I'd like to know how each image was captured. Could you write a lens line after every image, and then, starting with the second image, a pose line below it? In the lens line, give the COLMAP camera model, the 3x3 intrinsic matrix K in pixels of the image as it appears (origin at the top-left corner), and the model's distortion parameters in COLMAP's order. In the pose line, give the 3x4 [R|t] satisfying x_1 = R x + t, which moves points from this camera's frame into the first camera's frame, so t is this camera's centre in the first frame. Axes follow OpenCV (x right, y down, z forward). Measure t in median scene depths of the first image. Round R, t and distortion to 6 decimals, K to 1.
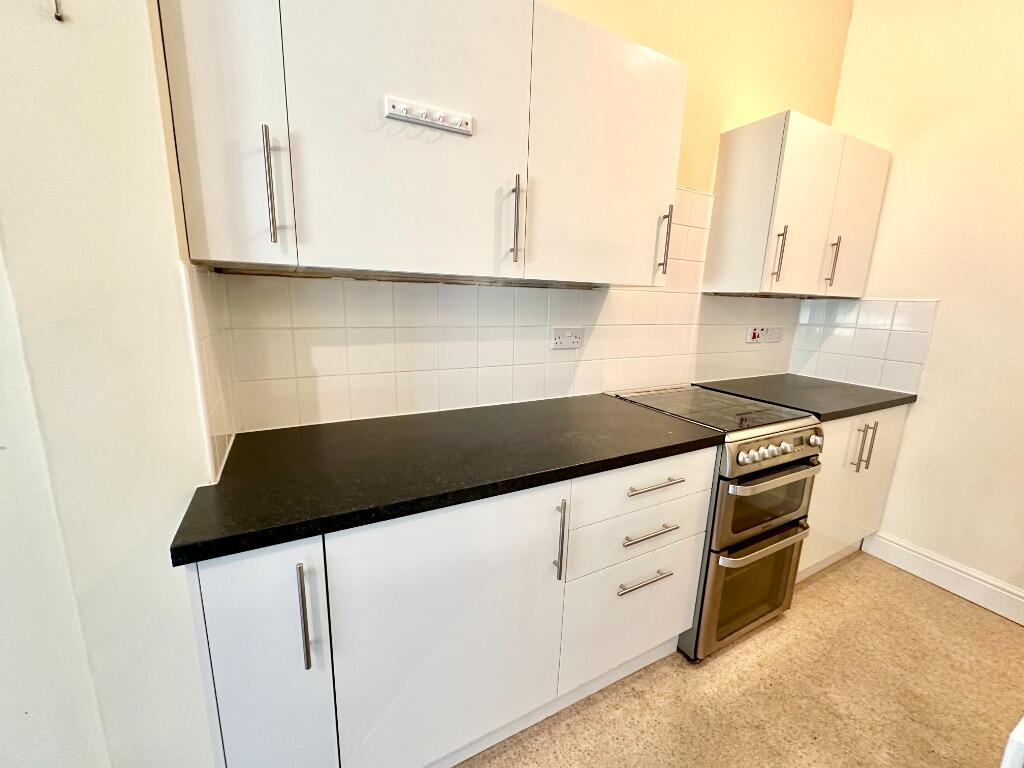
lens RADIAL K [[408.1, 0, 514.5], [0, 408.1, 381.4], [0, 0, 1]] dist [-0.001587, -0.000115]
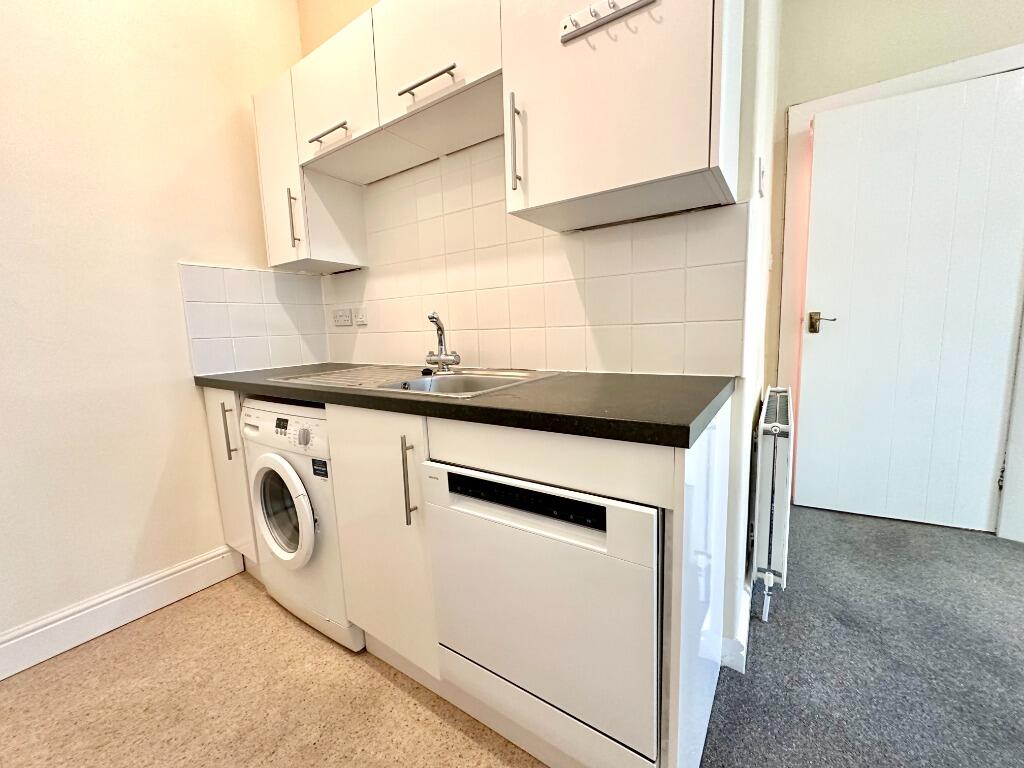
lens RADIAL K [[408.1, 0, 514.5], [0, 408.1, 381.4], [0, 0, 1]] dist [-0.001587, -0.000115]
pose [[-0.476219, -0.127942, 0.869969, 0.164654], [0.197570, 0.948494, 0.247640, 0.054060], [-0.856844, 0.289811, -0.426413, 0.699722]]
